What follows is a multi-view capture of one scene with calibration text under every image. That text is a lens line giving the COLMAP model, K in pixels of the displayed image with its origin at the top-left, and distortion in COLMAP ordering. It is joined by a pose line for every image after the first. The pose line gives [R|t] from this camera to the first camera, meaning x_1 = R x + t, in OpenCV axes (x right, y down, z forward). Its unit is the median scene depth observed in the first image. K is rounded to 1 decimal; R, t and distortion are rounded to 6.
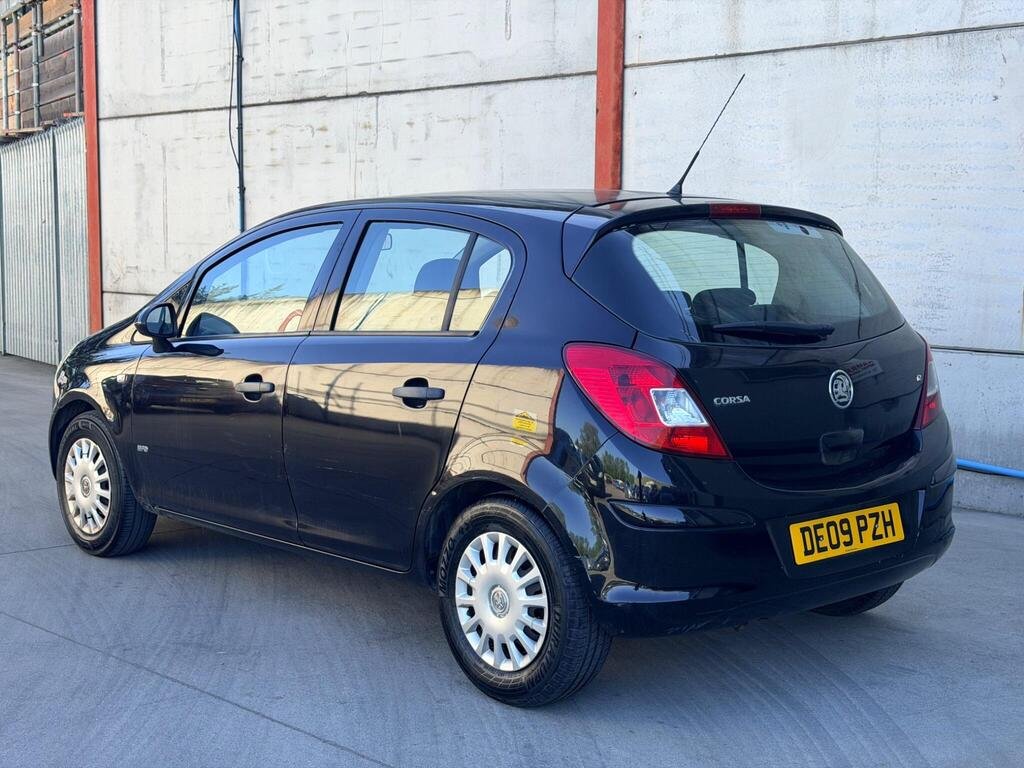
lens RADIAL K [[1419.1, 0, 512.0], [0, 1419.1, 384.0], [0, 0, 1]] dist [0.181904, -0.412317]
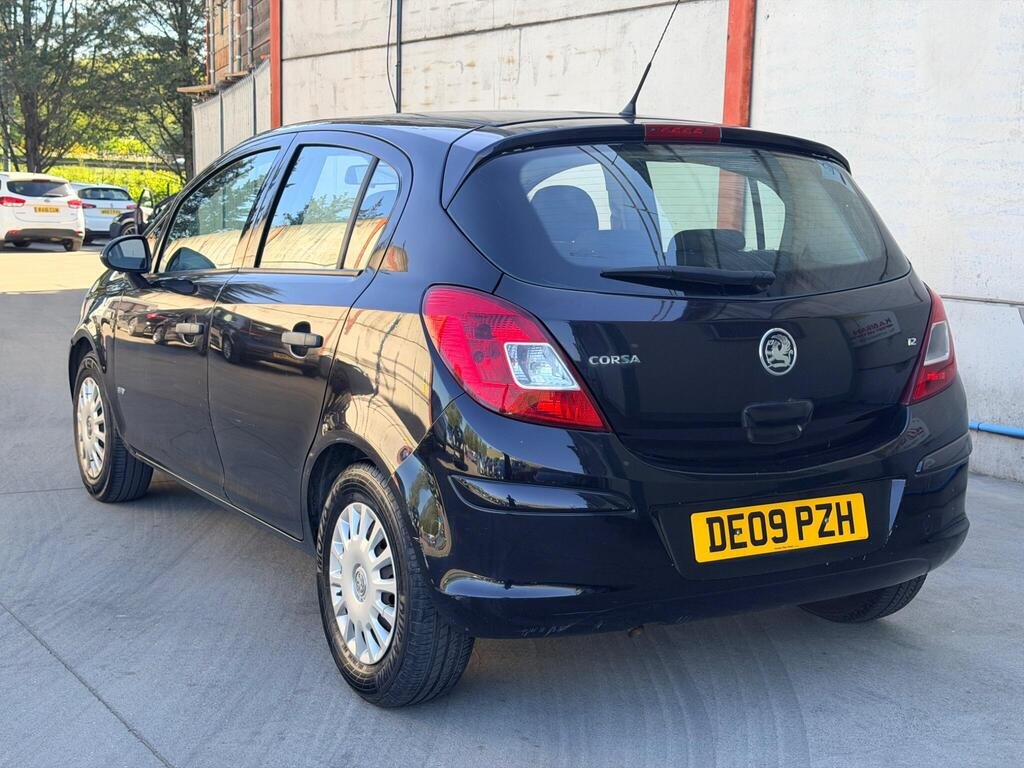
lens RADIAL K [[1419.1, 0, 512.0], [0, 1419.1, 384.0], [0, 0, 1]] dist [0.181904, -0.412317]
pose [[0.979110, 0.039493, -0.199457, 0.233956], [-0.032969, 0.998810, 0.035928, -0.002150], [0.200639, -0.028602, 0.979248, 0.162712]]
